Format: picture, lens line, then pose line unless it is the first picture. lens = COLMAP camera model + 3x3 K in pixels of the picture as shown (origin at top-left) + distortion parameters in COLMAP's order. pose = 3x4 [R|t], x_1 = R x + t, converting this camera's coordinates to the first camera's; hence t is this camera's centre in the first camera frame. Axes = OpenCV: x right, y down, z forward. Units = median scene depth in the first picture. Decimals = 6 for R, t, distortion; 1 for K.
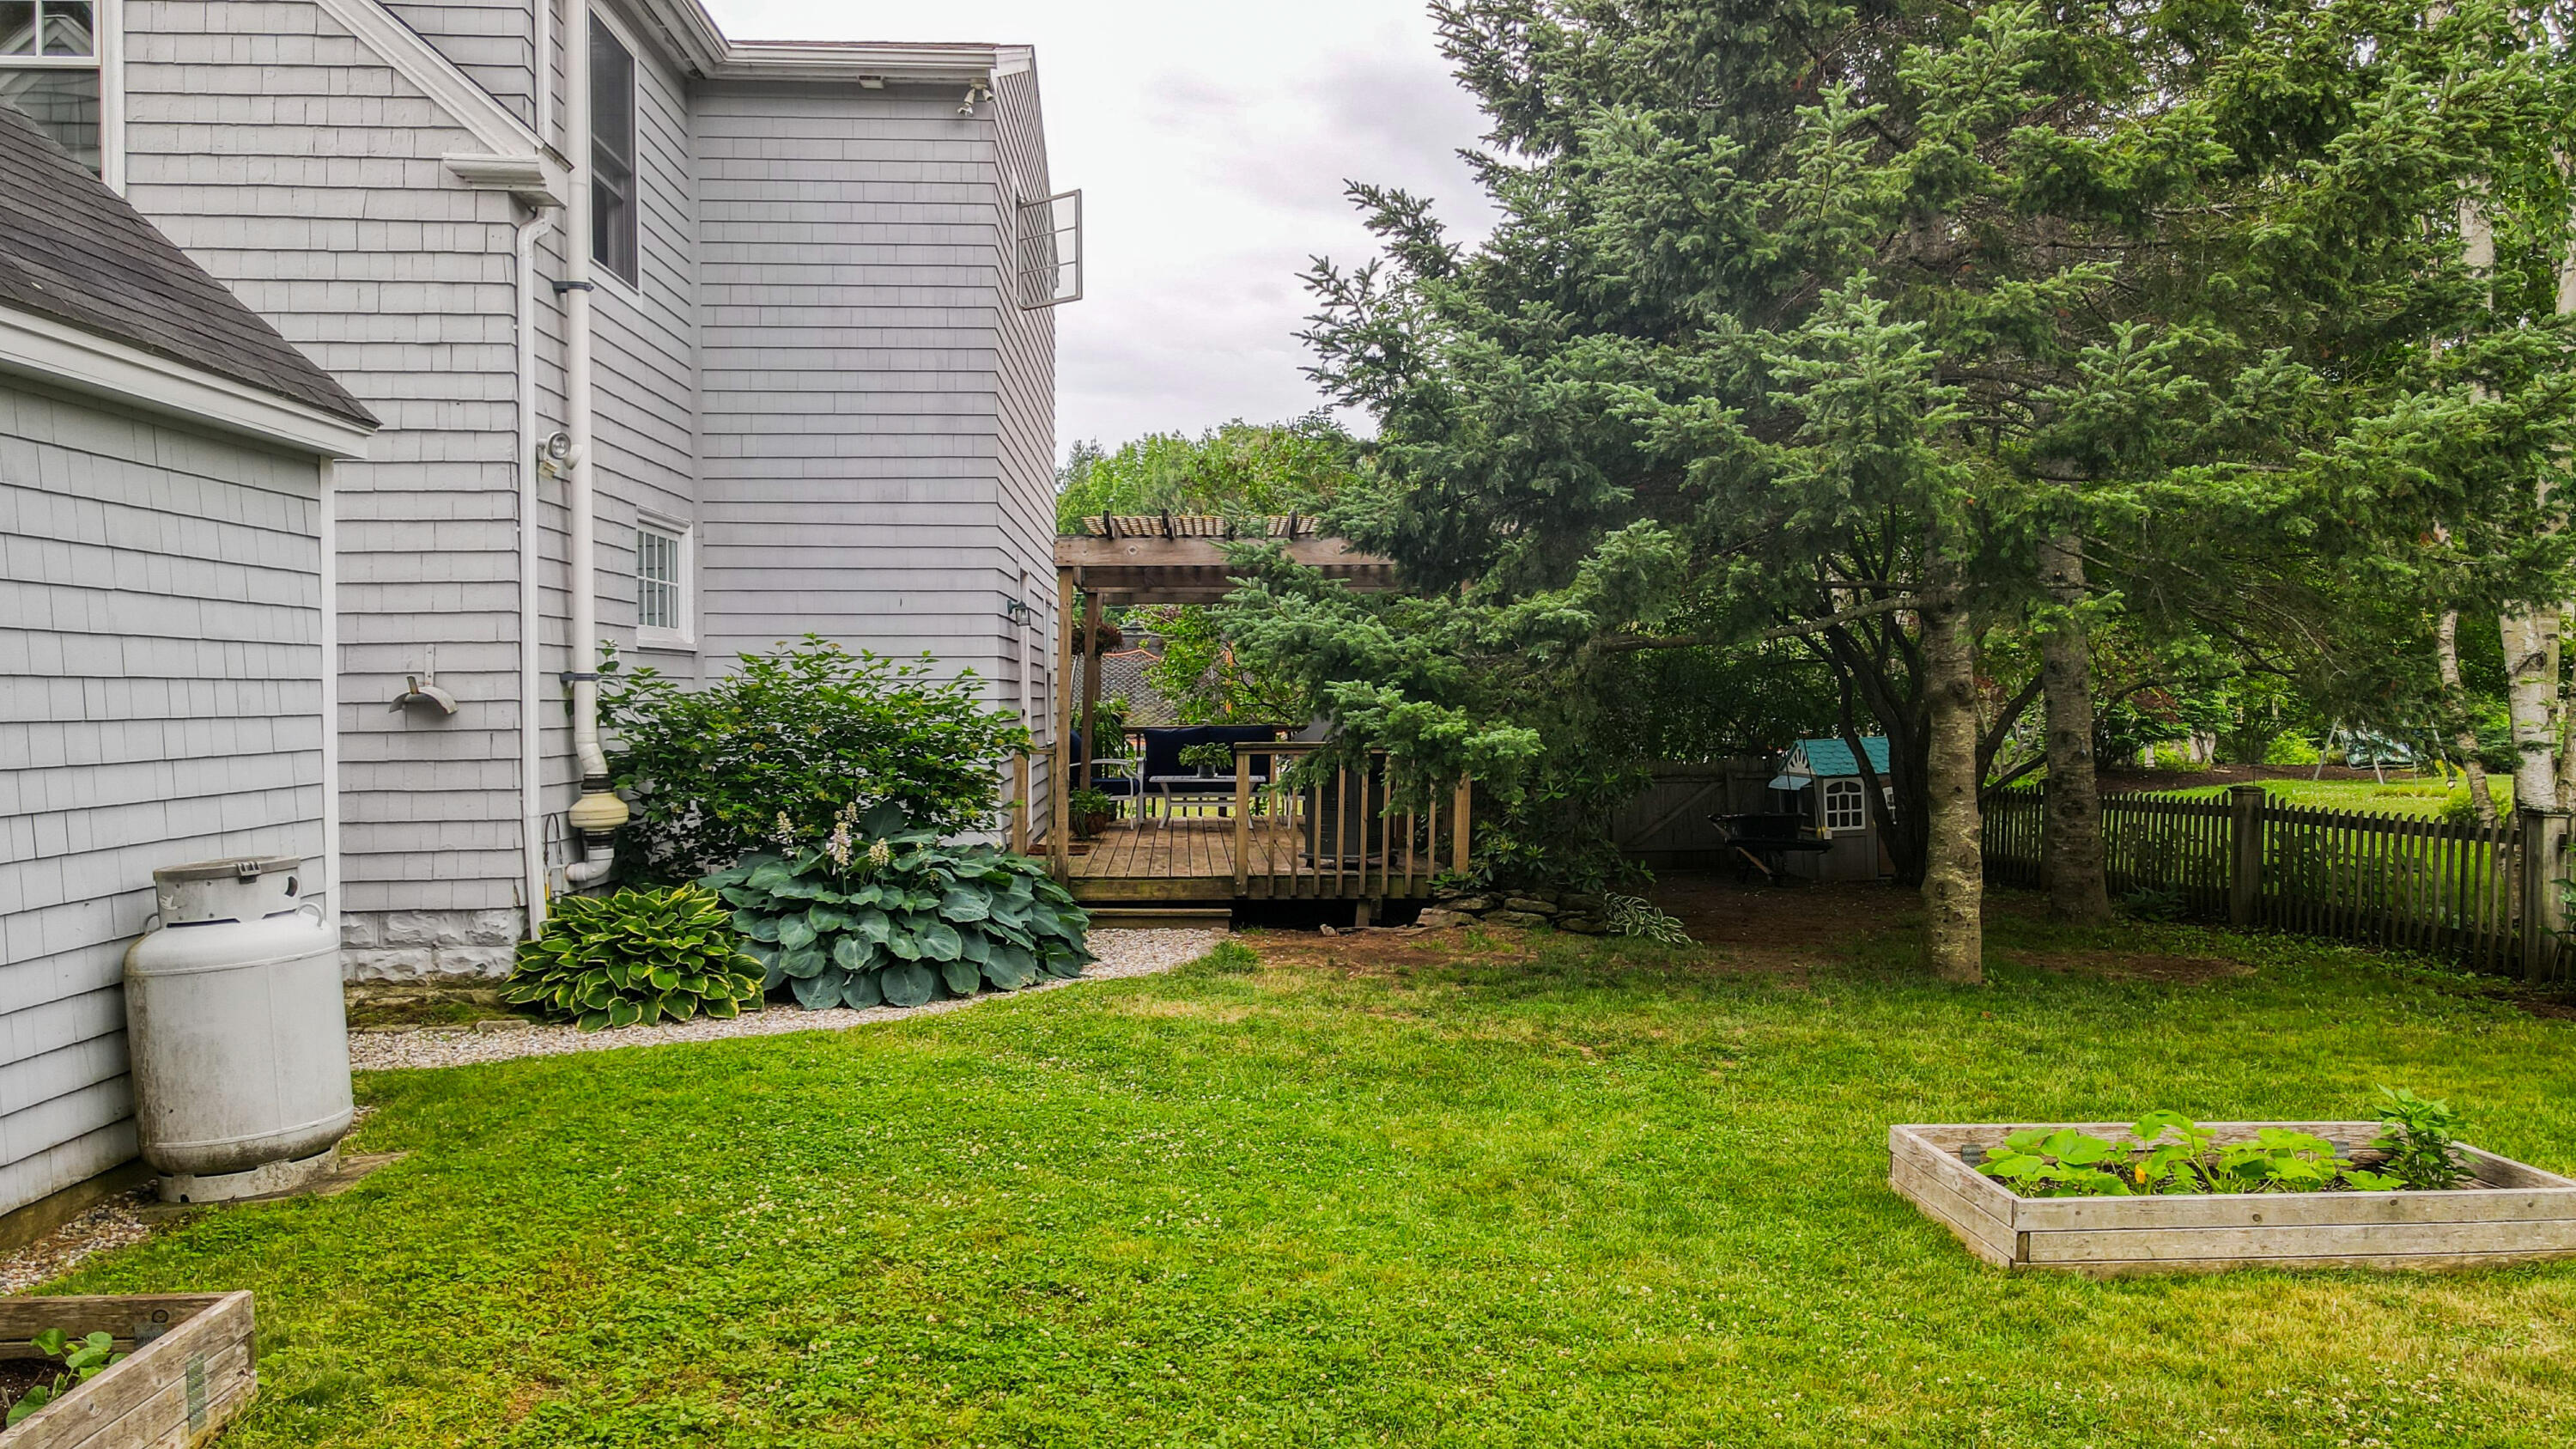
lens RADIAL K [[1931.7, 0, 1282.8], [0, 1931.7, 724.0], [0, 0, 1]] dist [-0.003951, 0.100823]
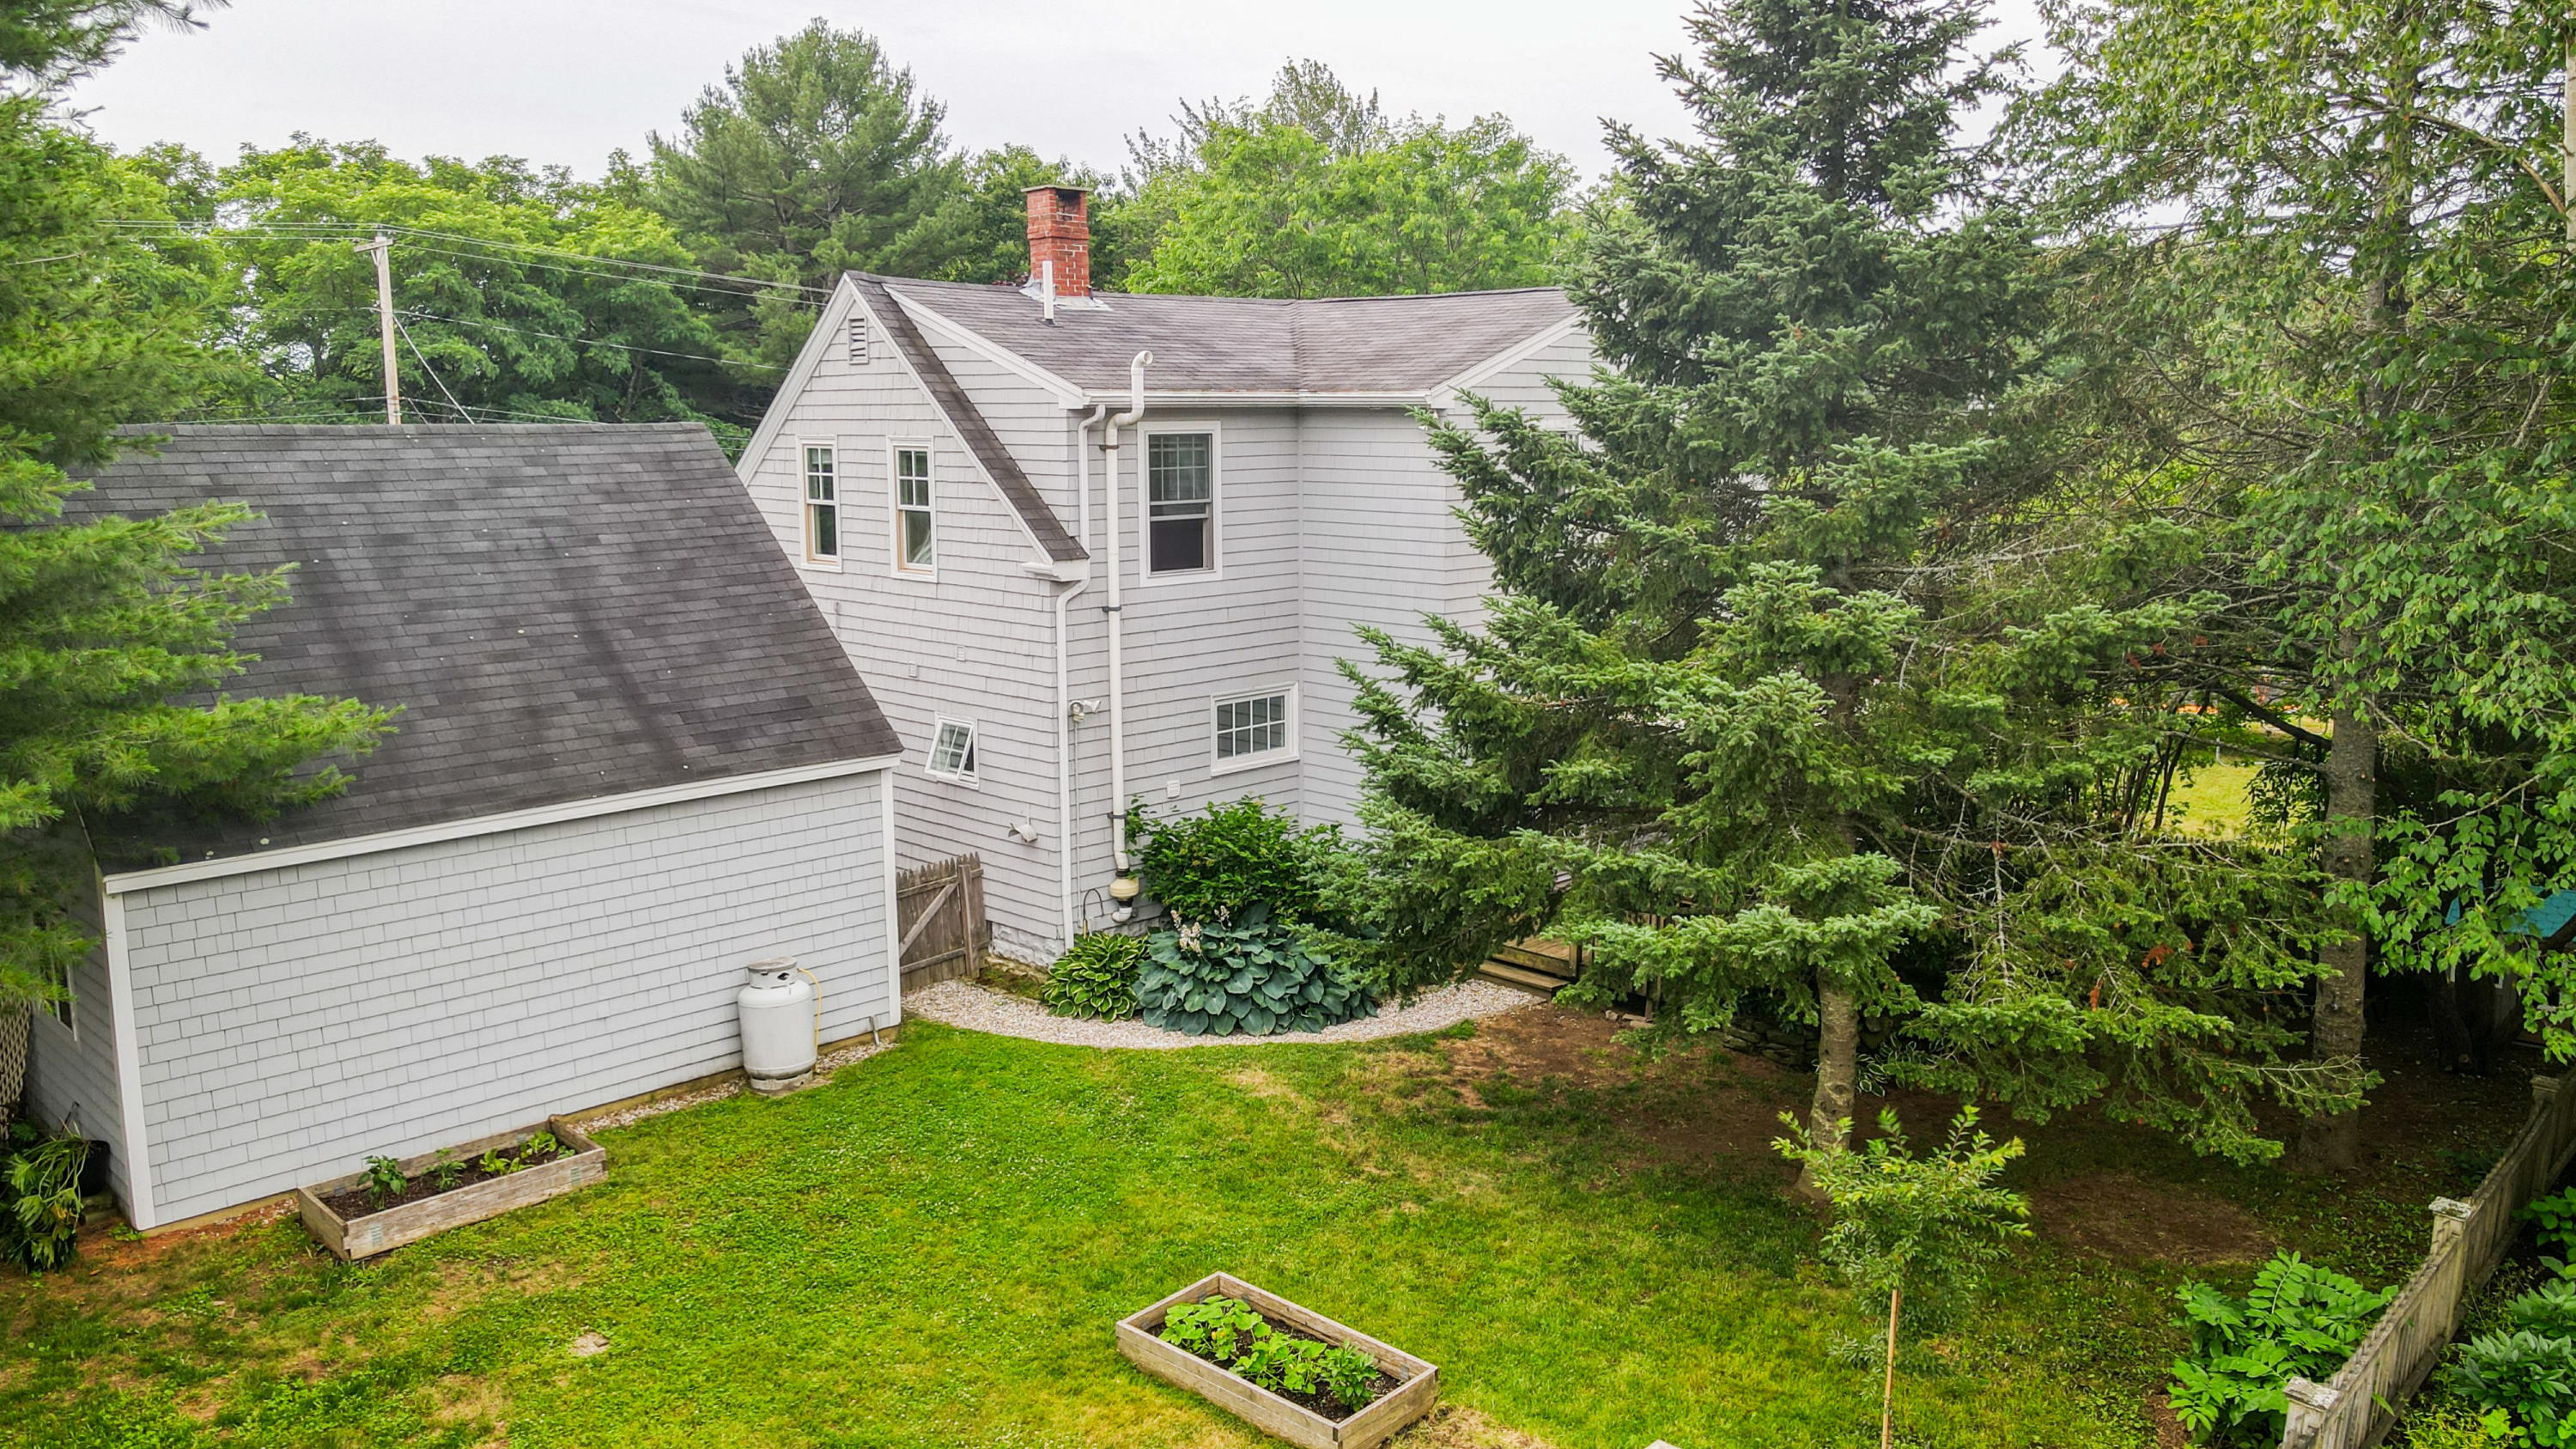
lens RADIAL K [[1931.7, 0, 1282.8], [0, 1931.7, 724.0], [0, 0, 1]] dist [-0.003951, 0.100823]
pose [[0.691011, 0.123905, -0.712146, 1.137639], [-0.018389, 0.987894, 0.154039, -0.429317], [0.722611, -0.093347, 0.684923, -0.166647]]
